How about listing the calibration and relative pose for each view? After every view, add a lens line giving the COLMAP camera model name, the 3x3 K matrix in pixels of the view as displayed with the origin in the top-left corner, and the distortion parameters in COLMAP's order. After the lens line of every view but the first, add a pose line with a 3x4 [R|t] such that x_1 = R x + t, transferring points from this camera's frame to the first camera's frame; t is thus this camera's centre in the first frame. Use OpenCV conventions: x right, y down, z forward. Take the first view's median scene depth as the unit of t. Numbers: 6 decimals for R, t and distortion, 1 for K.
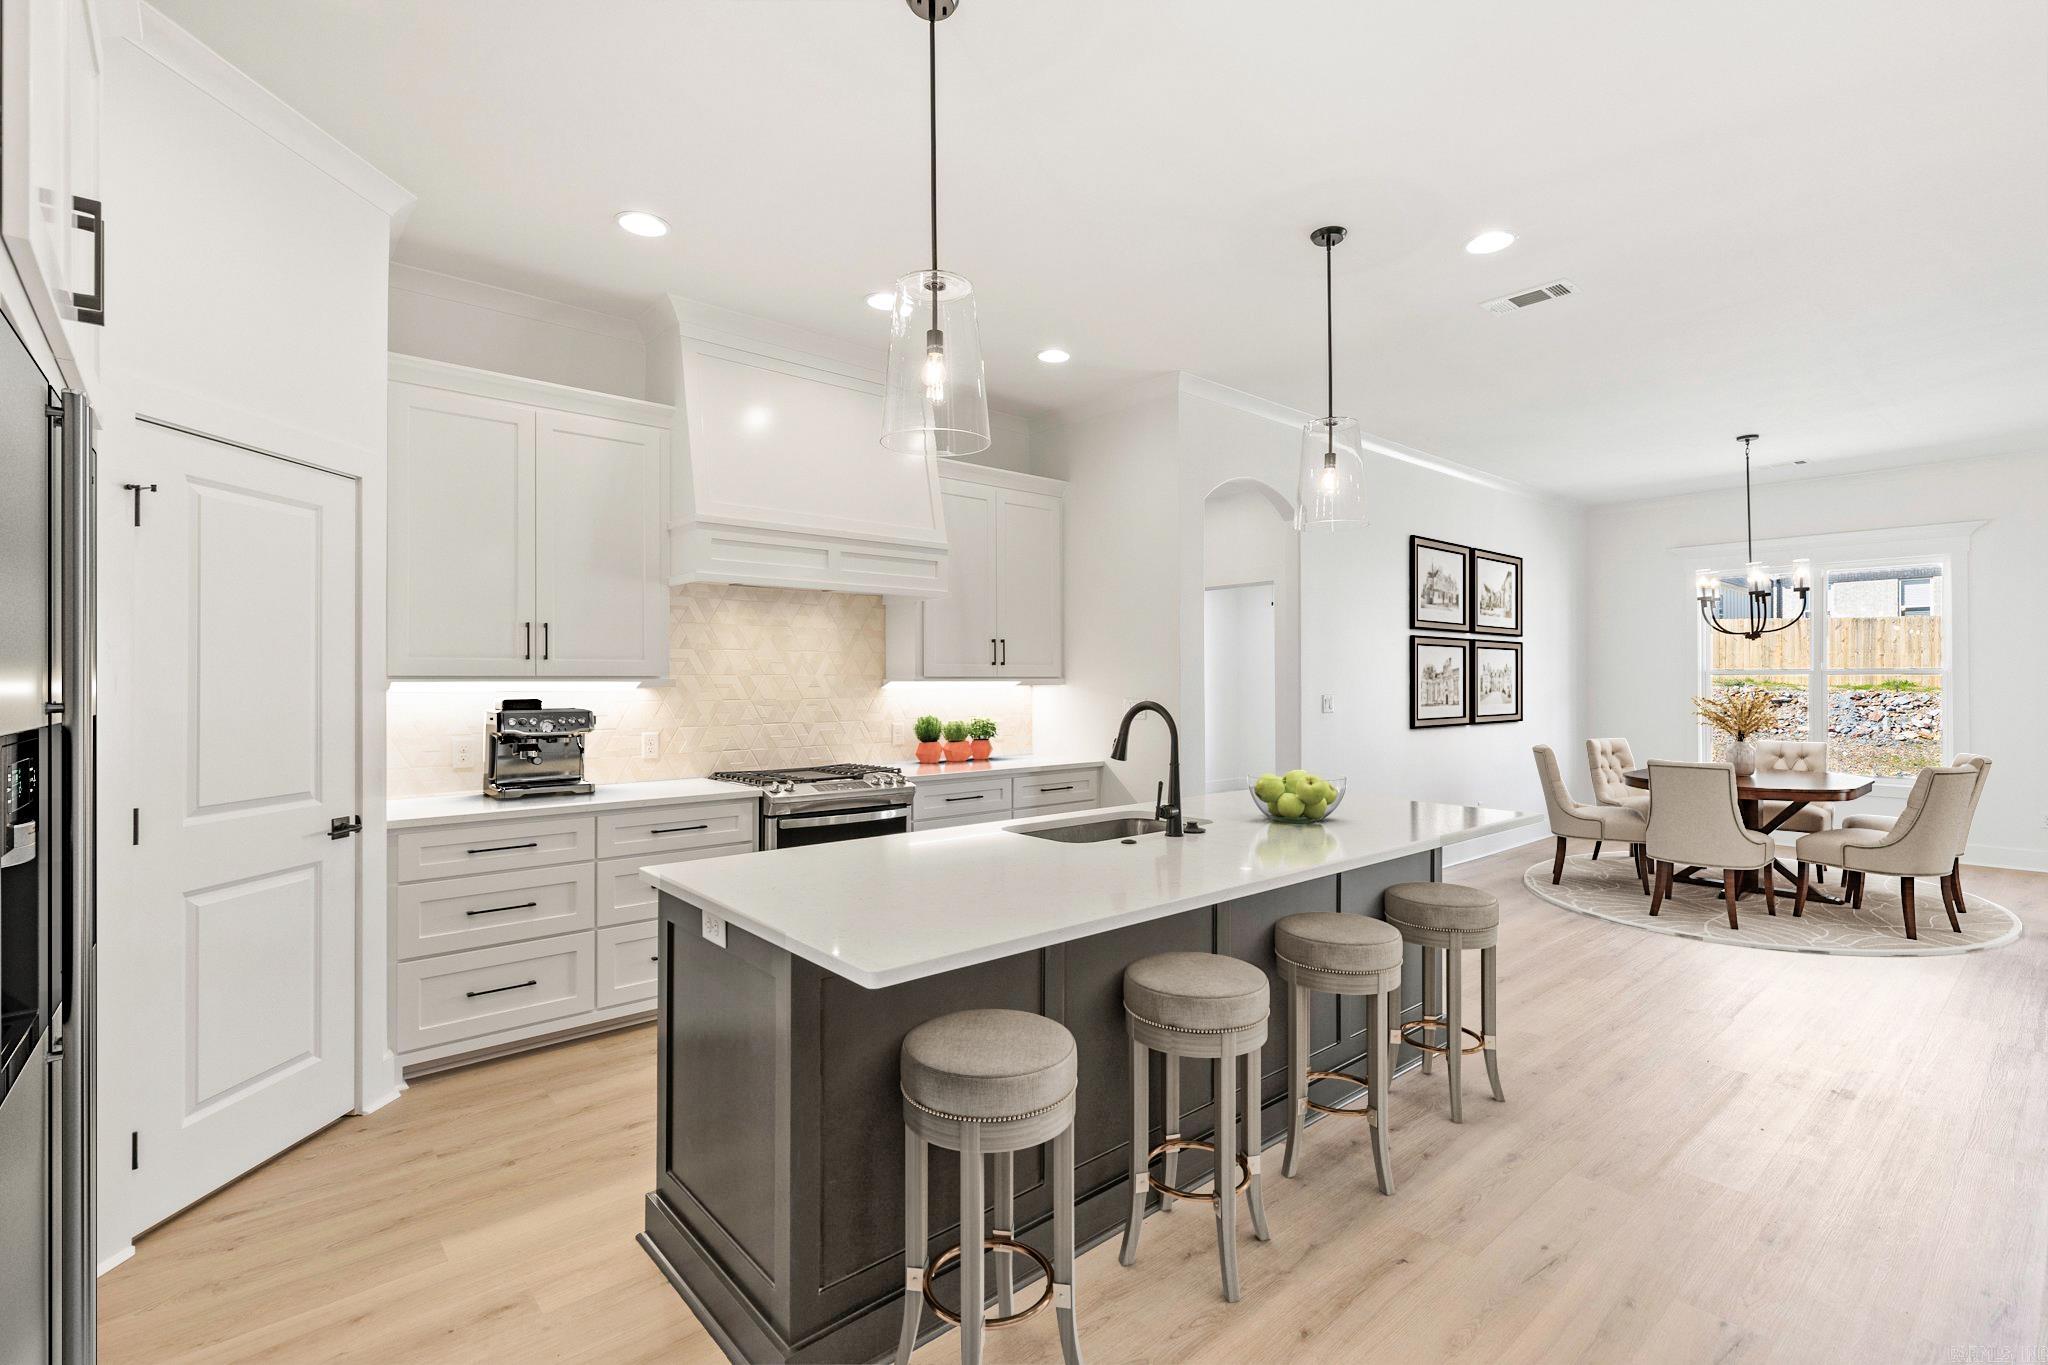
lens RADIAL K [[942.8, 0, 1025.1], [0, 942.8, 667.0], [0, 0, 1]] dist [0.005452, -0.000158]
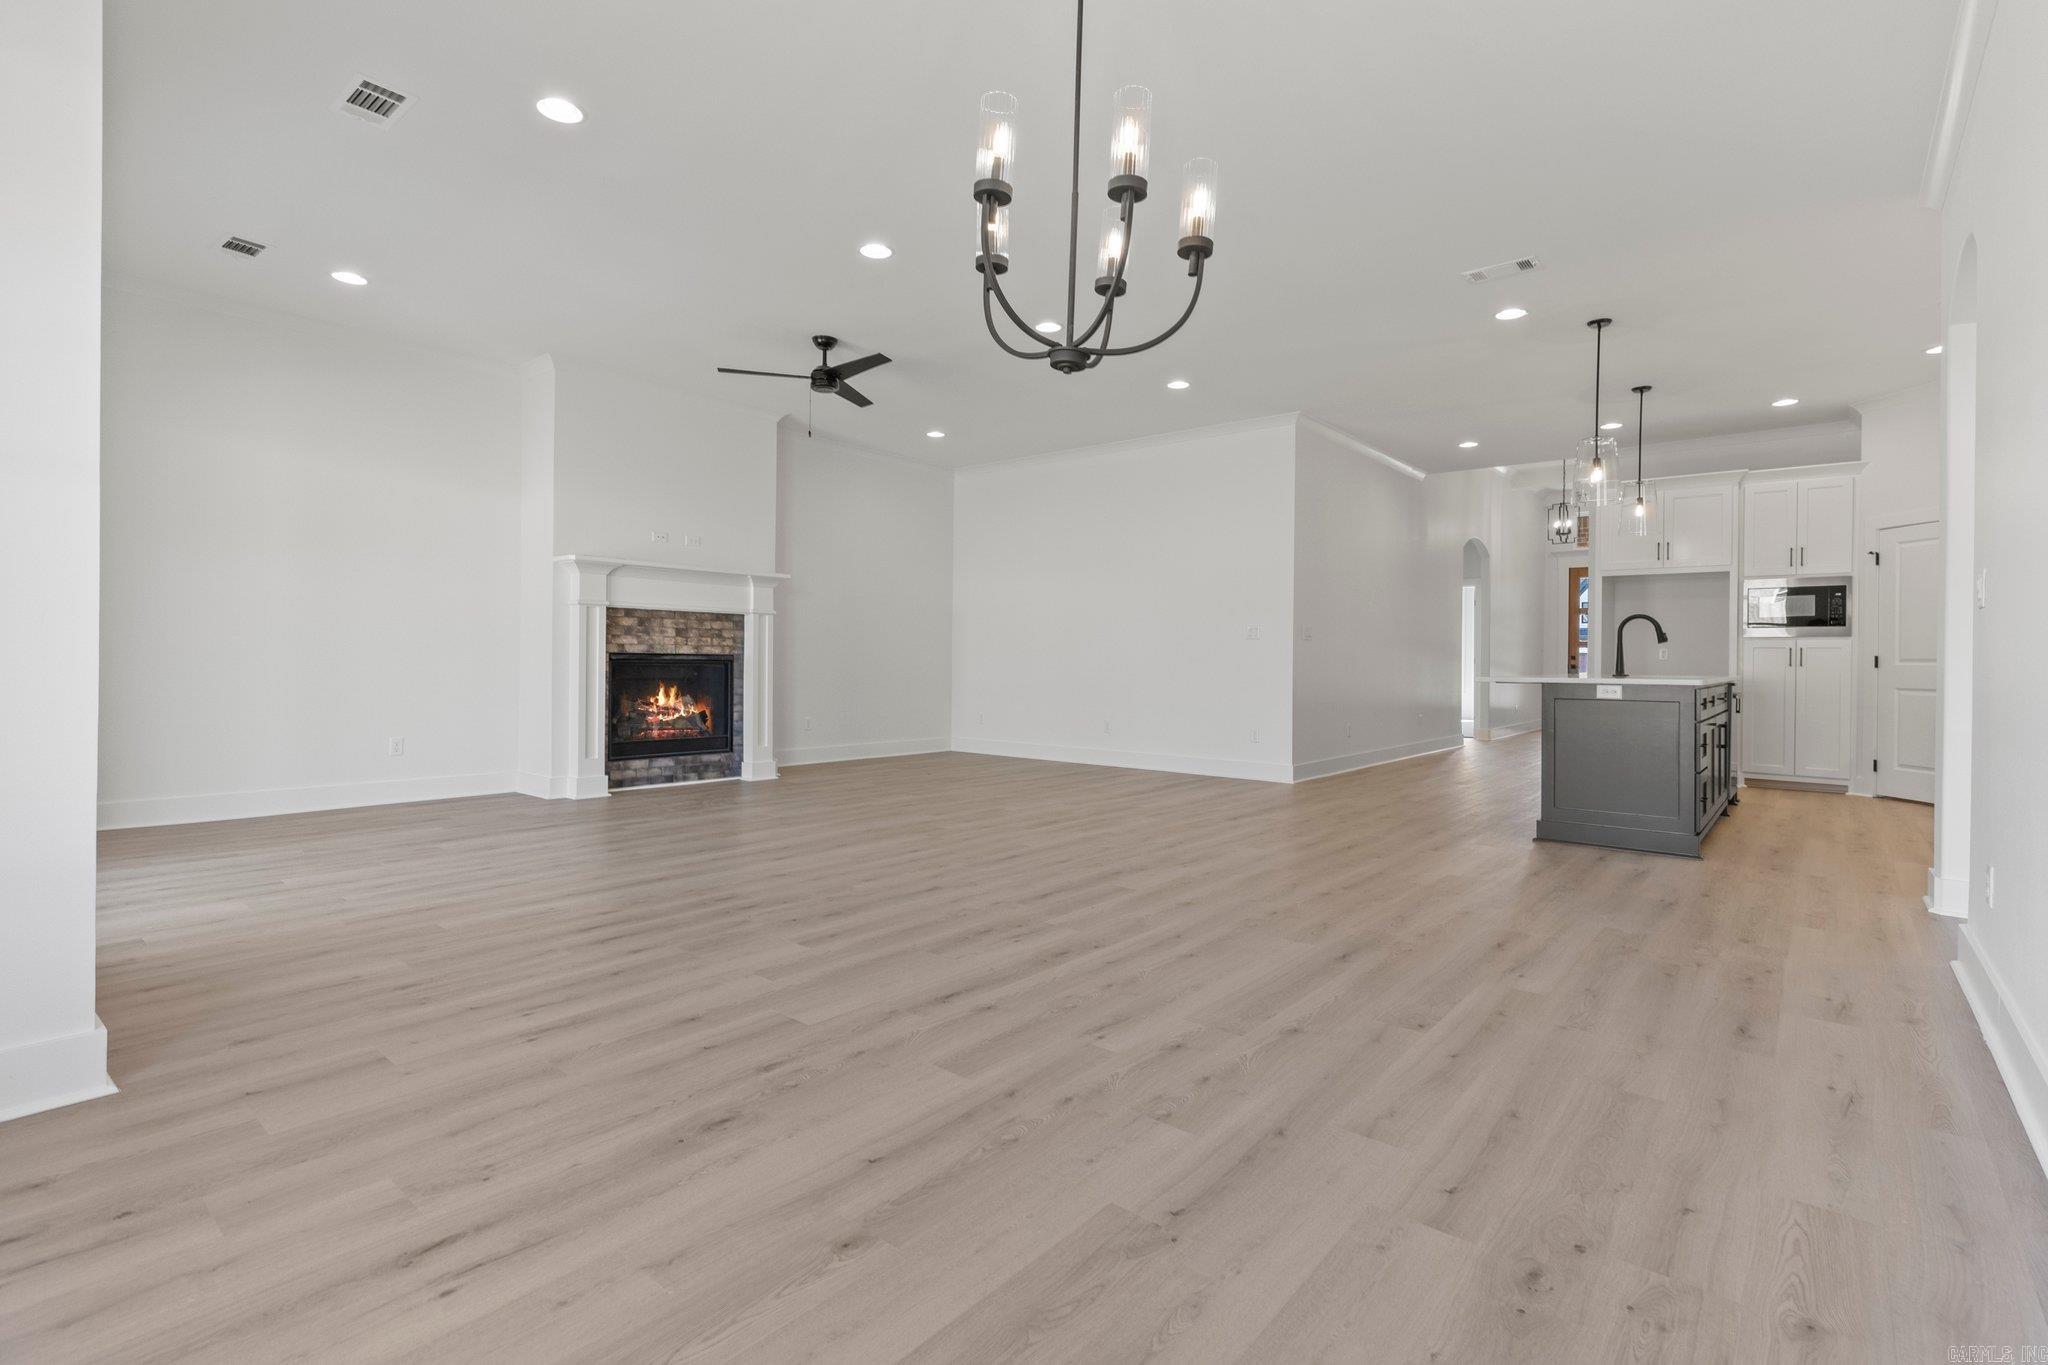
lens RADIAL K [[942.8, 0, 1025.1], [0, 942.8, 667.0], [0, 0, 1]] dist [0.005452, -0.000158]
pose [[-0.988429, -0.007633, -0.151493, 1.103961], [-0.006719, 0.999956, -0.006548, 0.108079], [0.151537, -0.005455, -0.988437, 1.760586]]
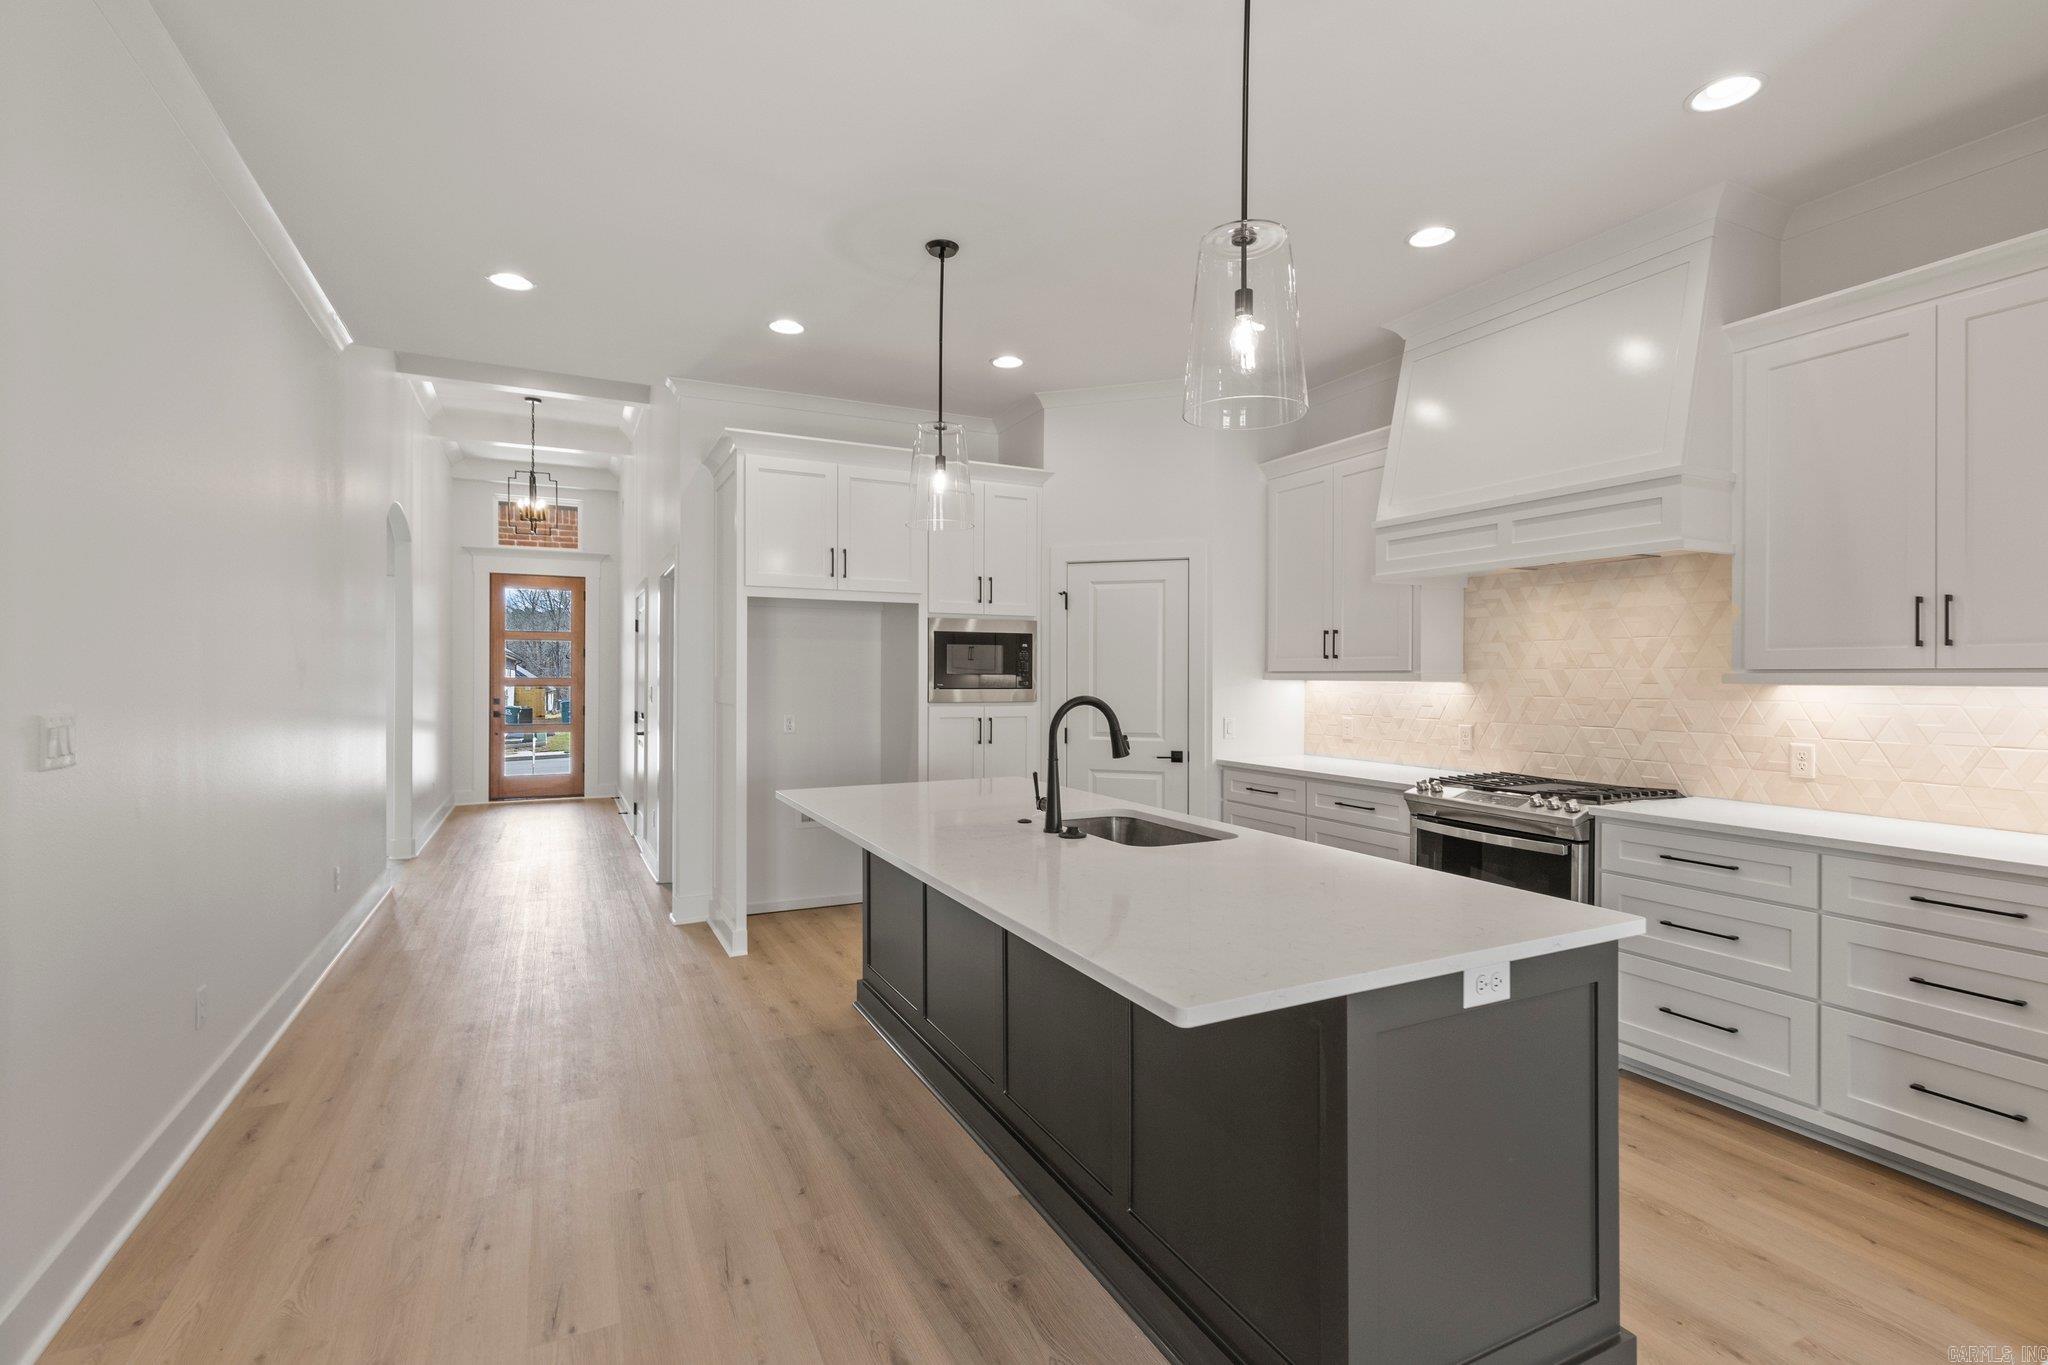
lens RADIAL K [[942.8, 0, 1025.1], [0, 942.8, 667.0], [0, 0, 1]] dist [0.005452, -0.000158]
pose [[-0.250817, -0.005660, -0.968018, 0.664859], [0.013799, 0.999860, -0.009422, 0.008218], [0.967936, -0.015721, -0.250704, 0.723070]]
